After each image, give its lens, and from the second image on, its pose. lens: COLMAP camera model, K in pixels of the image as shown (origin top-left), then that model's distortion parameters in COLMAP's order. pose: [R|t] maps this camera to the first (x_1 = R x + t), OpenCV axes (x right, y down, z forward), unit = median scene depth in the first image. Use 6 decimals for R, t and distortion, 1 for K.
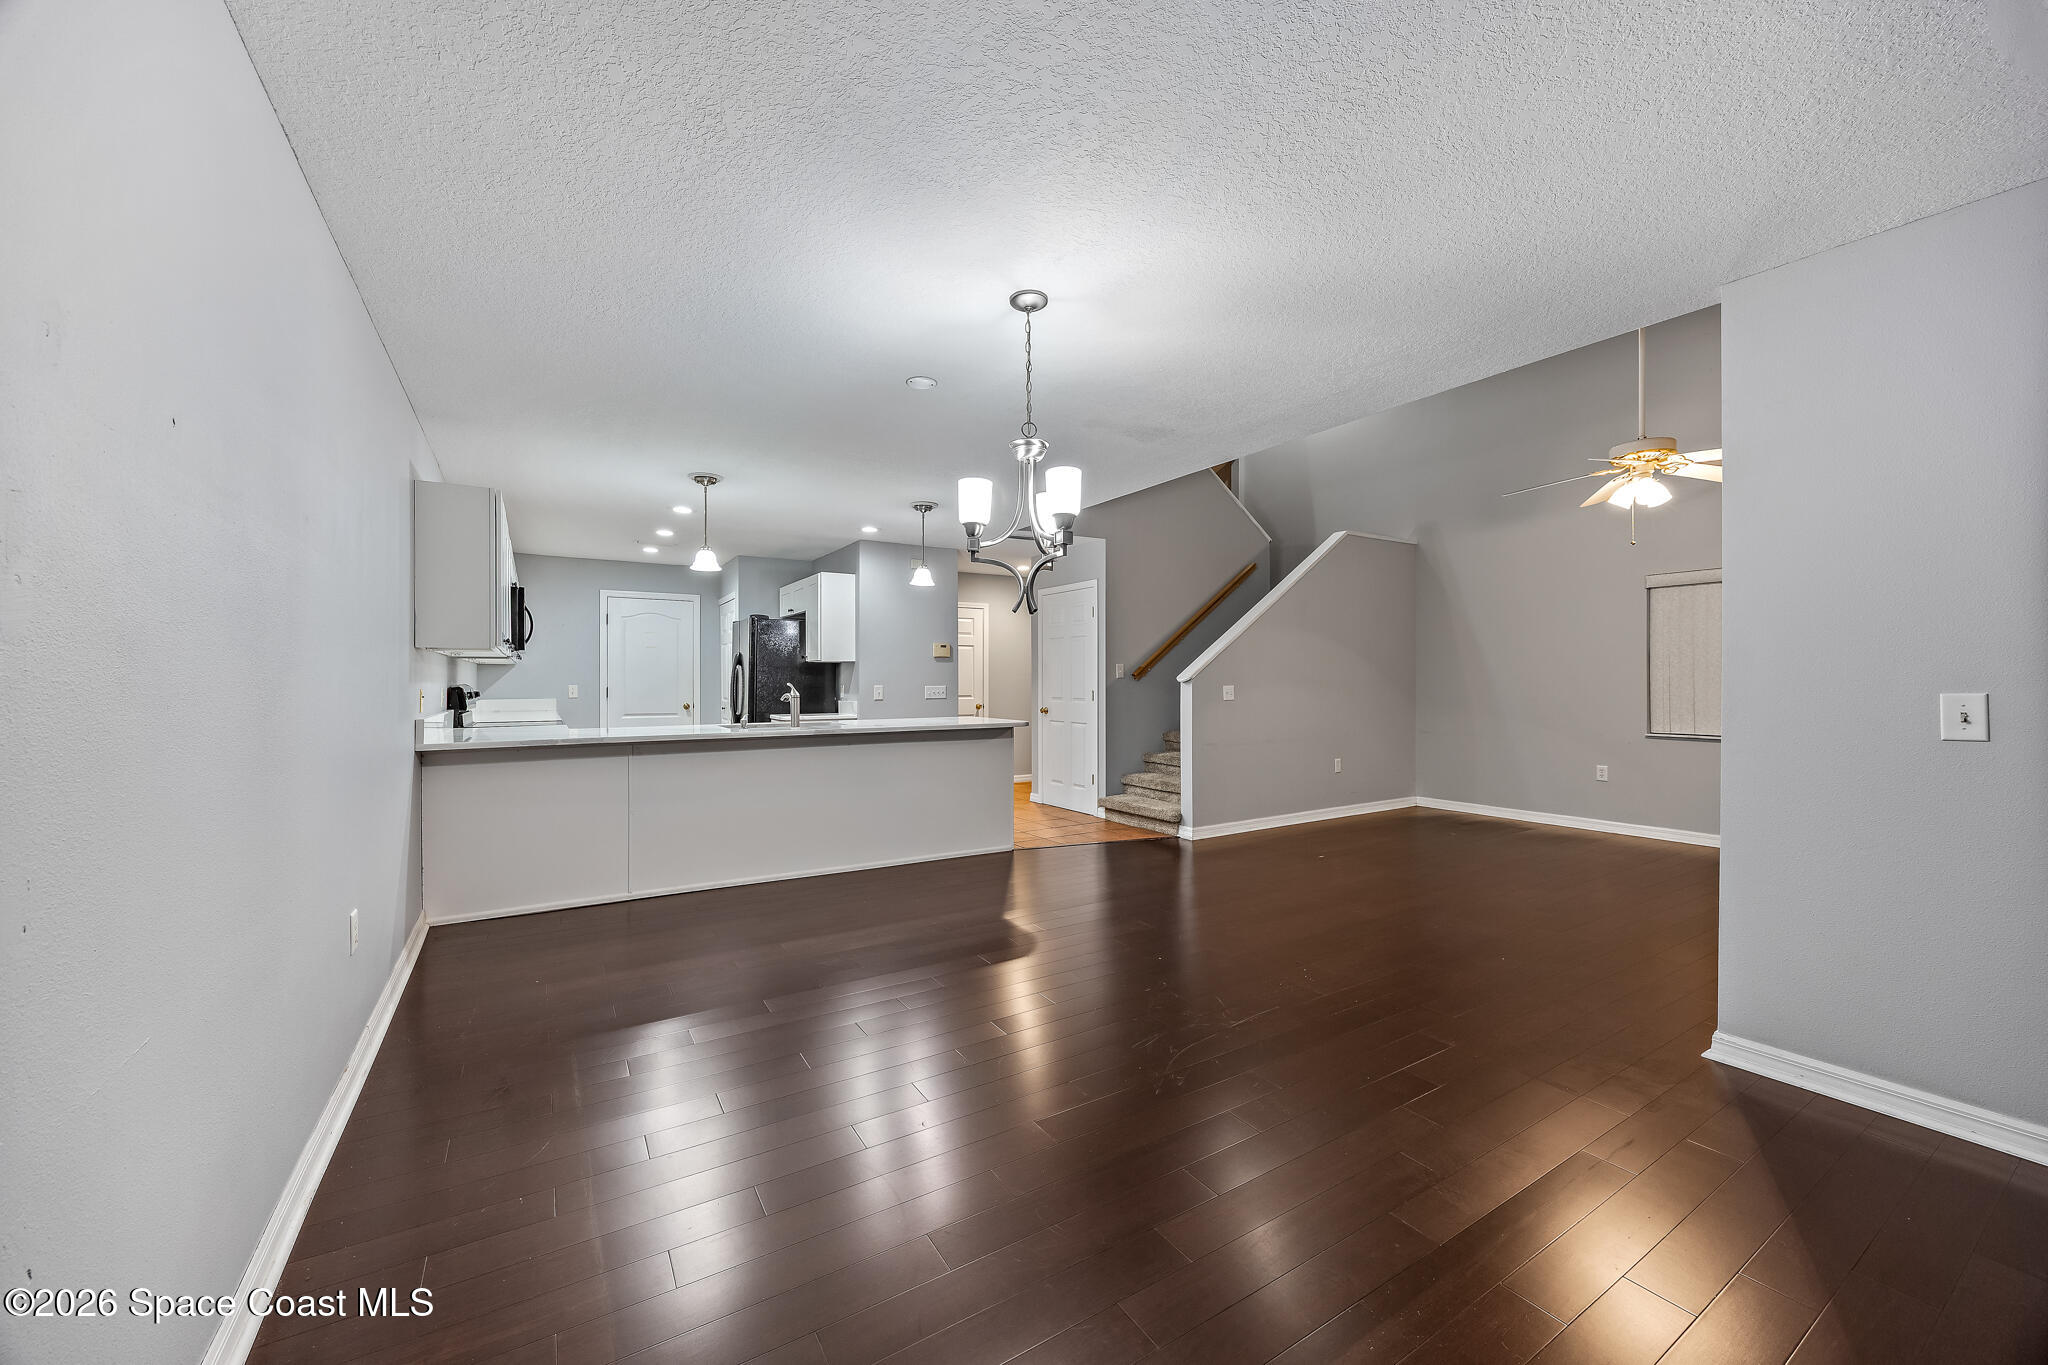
lens RADIAL K [[779.6, 0, 1033.6], [0, 779.6, 690.5], [0, 0, 1]] dist [-0.005140, 0.000690]
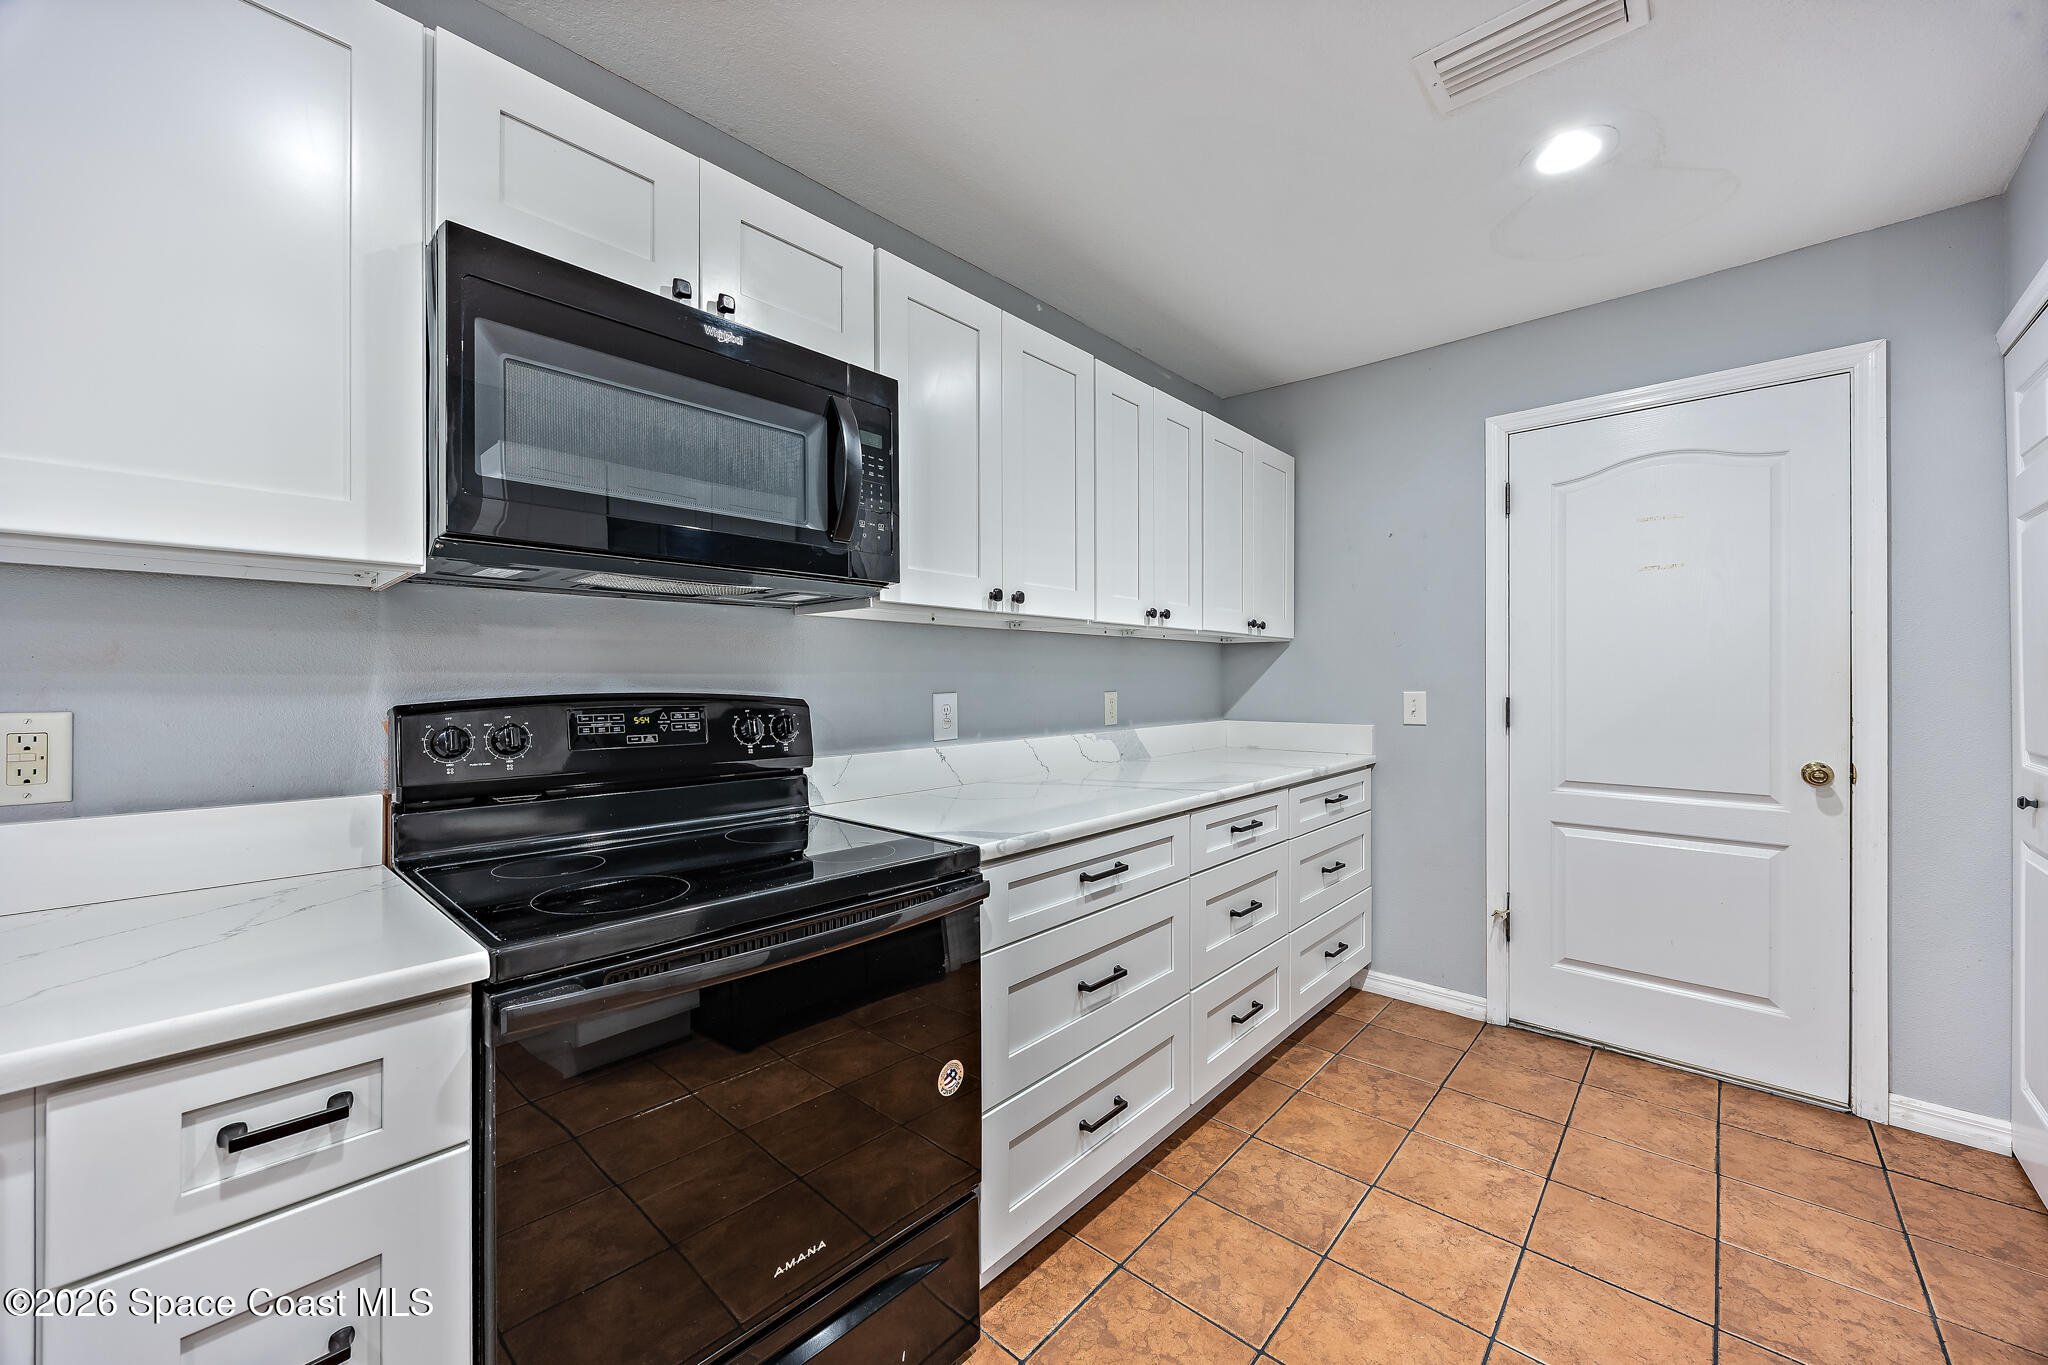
lens RADIAL K [[779.6, 0, 1013.4], [0, 779.6, 679.5], [0, 0, 1]] dist [-0.005140, 0.000690]
pose [[0.249936, 0.000691, -0.968262, -0.310099], [-0.009434, 0.999954, -0.001721, -0.011188], [0.968216, 0.009564, 0.249931, 0.806092]]
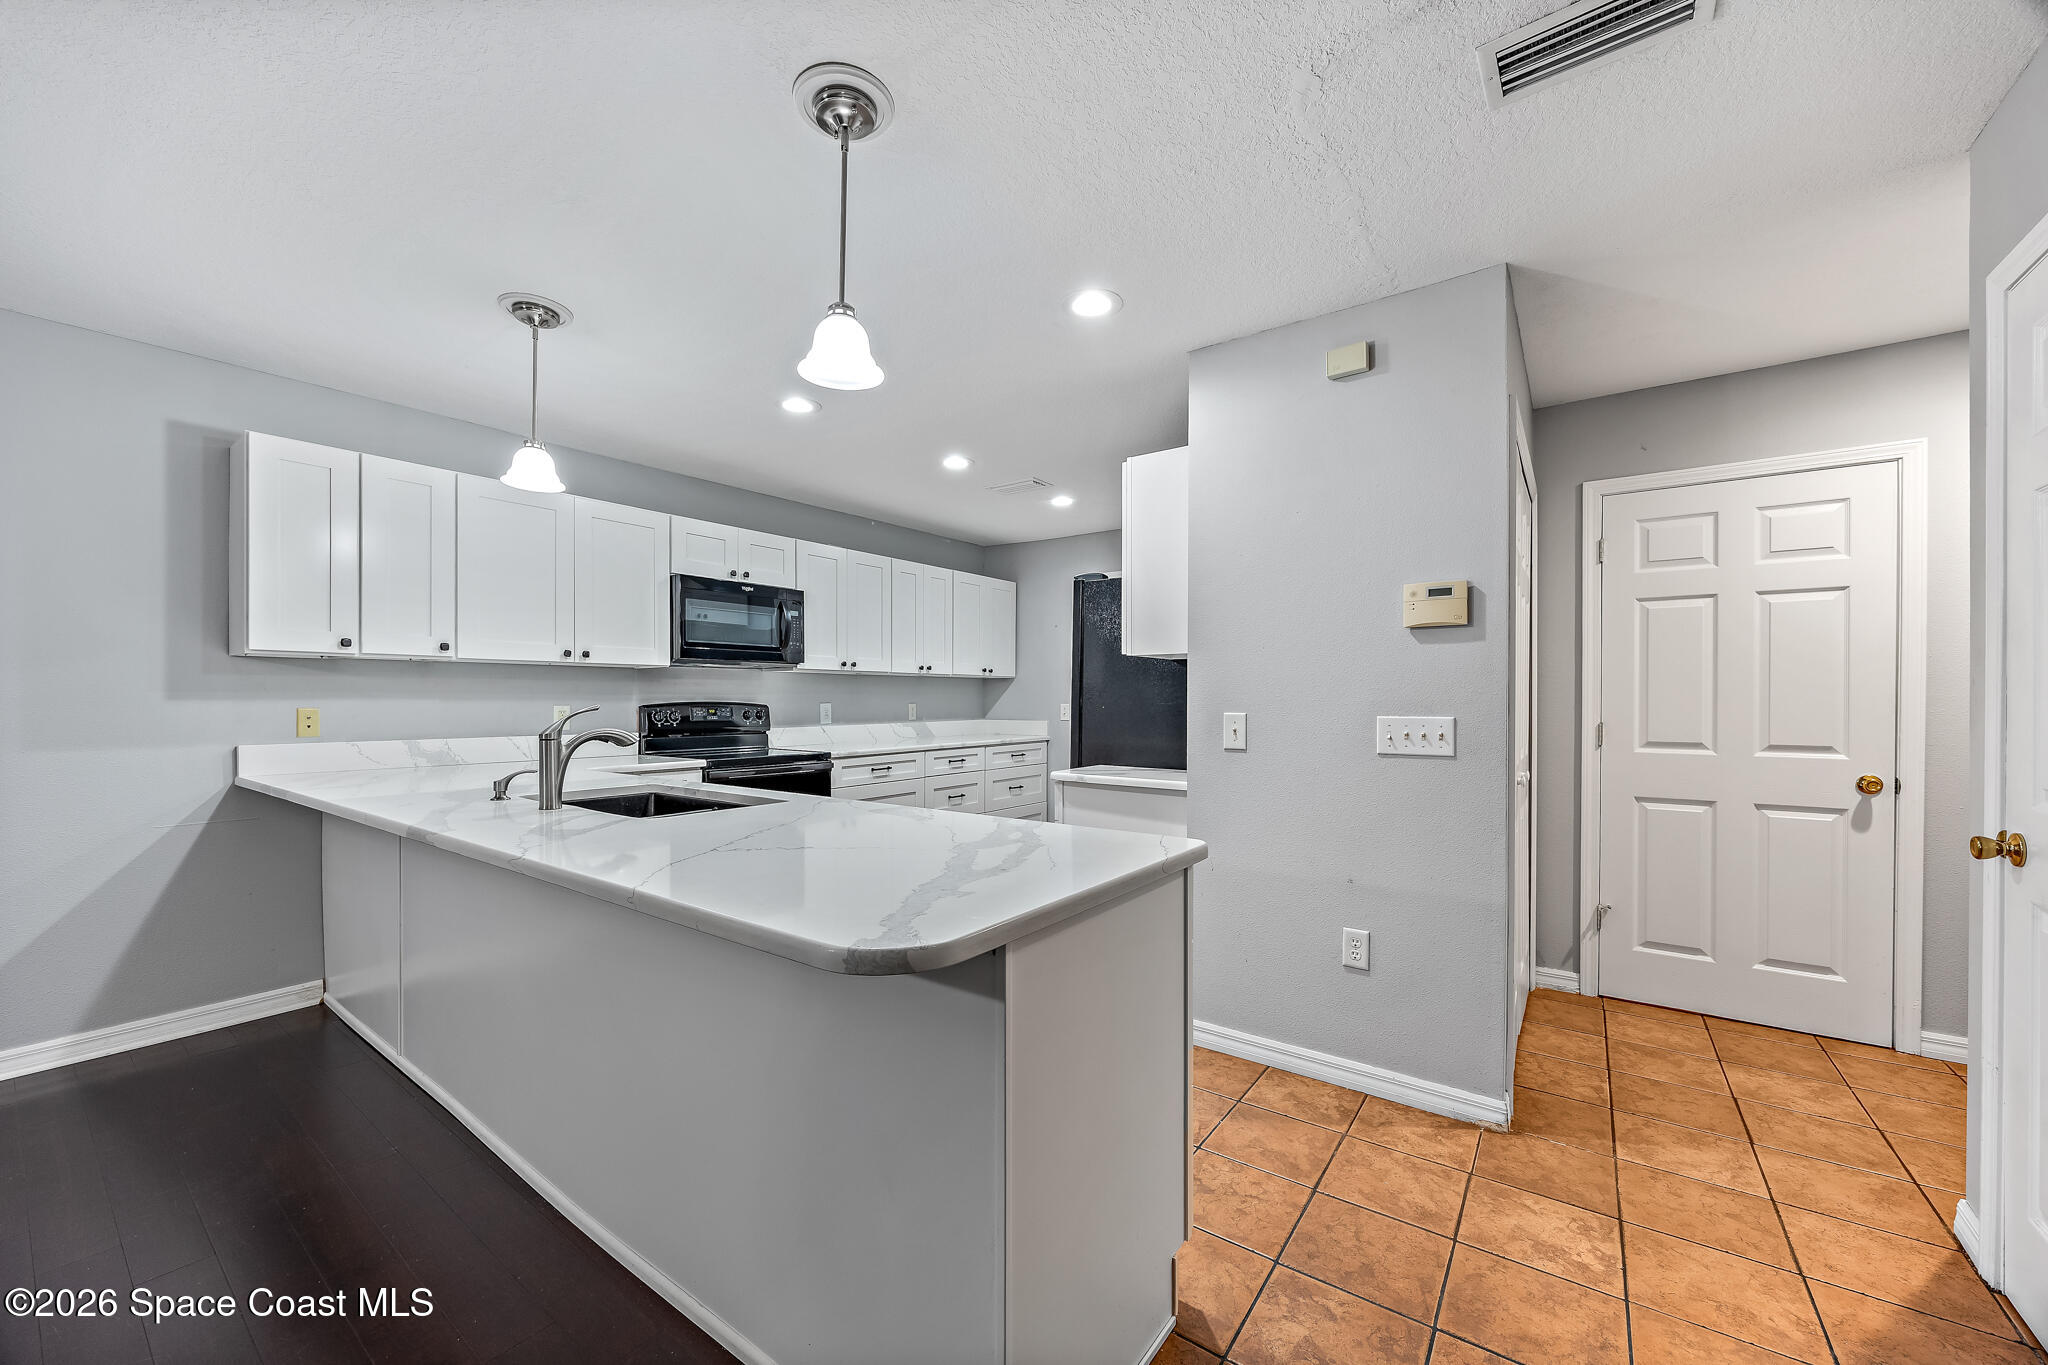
lens RADIAL K [[779.6, 0, 1014.0], [0, 779.6, 702.7], [0, 0, 1]] dist [-0.005140, 0.000690]
pose [[0.353278, 0.007405, -0.935489, 0.126780], [-0.012364, 0.999918, 0.003246, -0.010940], [0.935437, 0.010419, 0.353341, 0.765102]]
